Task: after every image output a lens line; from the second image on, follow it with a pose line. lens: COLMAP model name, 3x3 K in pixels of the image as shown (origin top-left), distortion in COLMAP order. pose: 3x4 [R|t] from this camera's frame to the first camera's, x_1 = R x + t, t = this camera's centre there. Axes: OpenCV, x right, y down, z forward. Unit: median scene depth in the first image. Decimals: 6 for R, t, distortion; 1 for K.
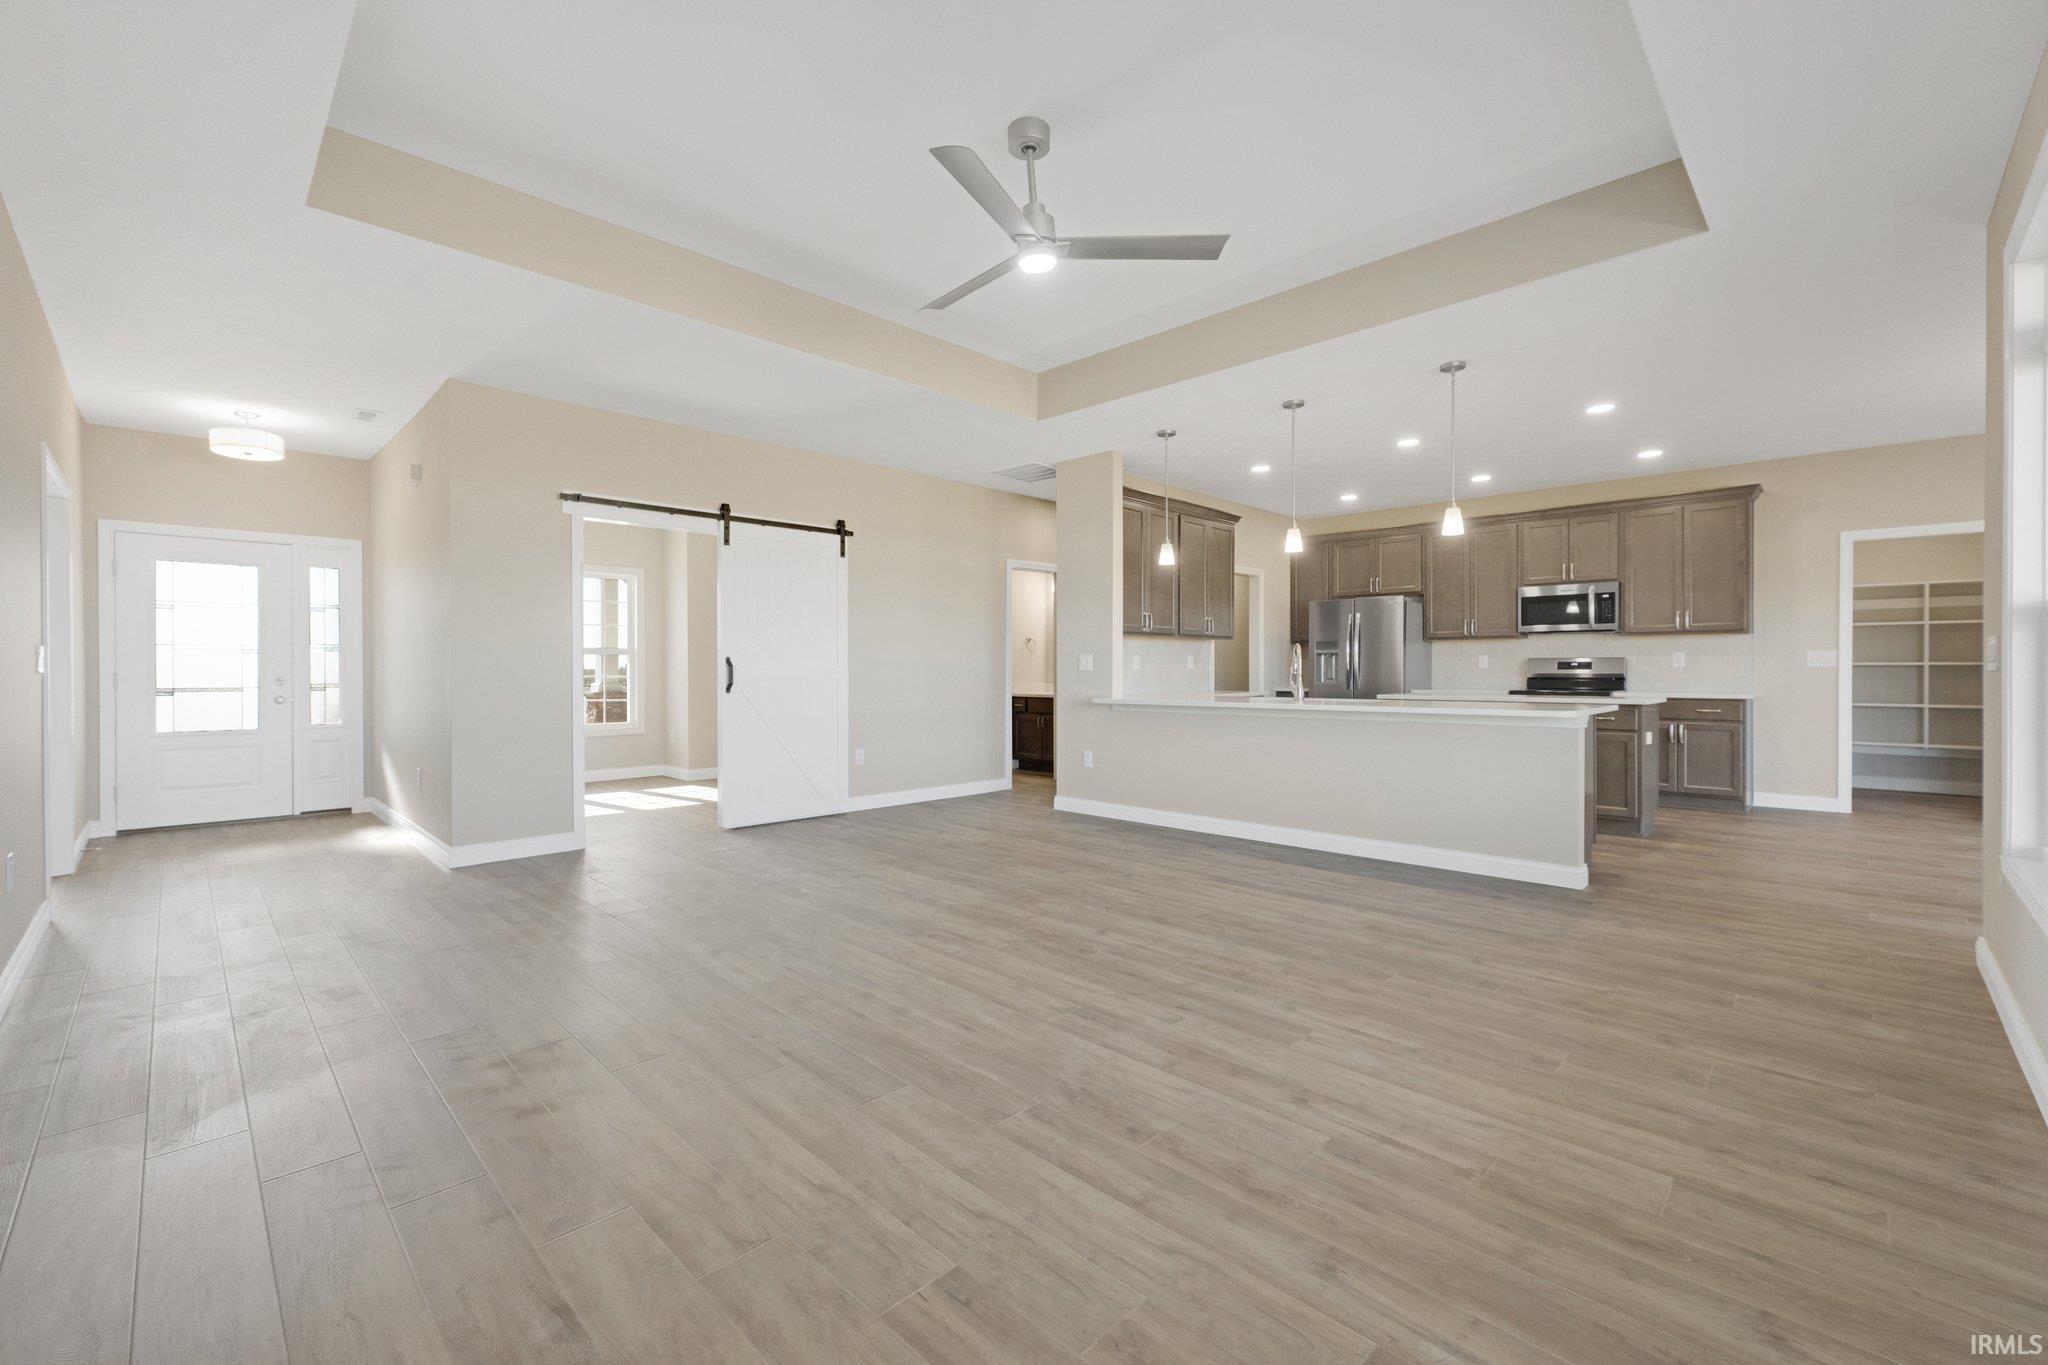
lens RADIAL K [[848.8, 0, 1020.3], [0, 848.8, 670.8], [0, 0, 1]] dist [-0.009989, 0.000606]
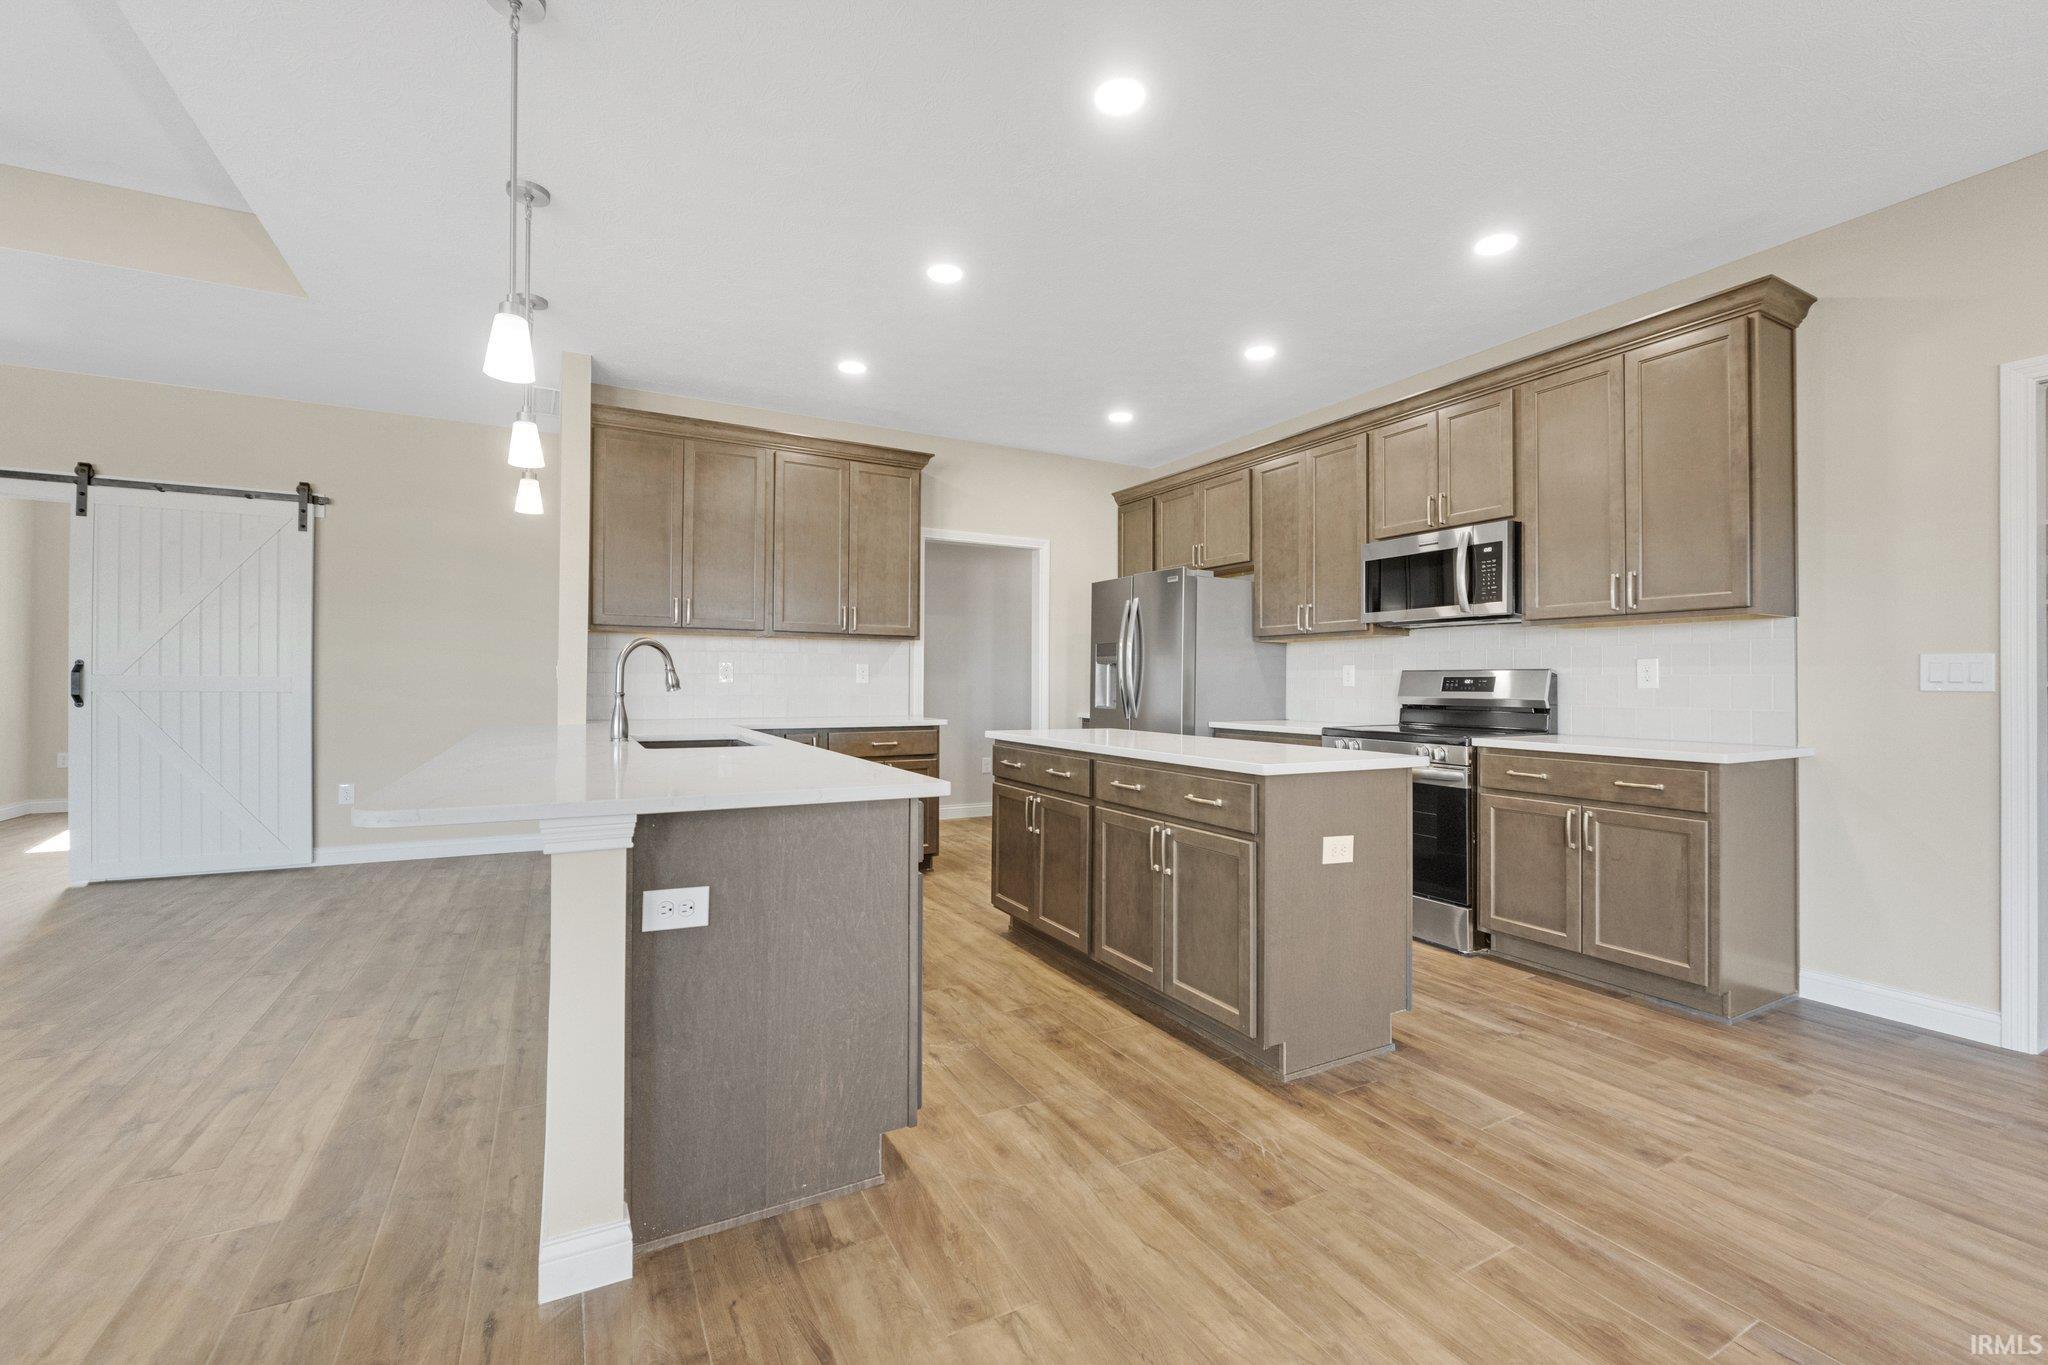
lens RADIAL K [[848.8, 0, 1019.9], [0, 848.8, 668.8], [0, 0, 1]] dist [-0.009989, 0.000606]
pose [[0.957574, 0.004448, -0.288155, 1.207524], [-0.010647, 0.999744, -0.019951, -0.004622], [0.287992, 0.022172, 0.957376, 0.900369]]
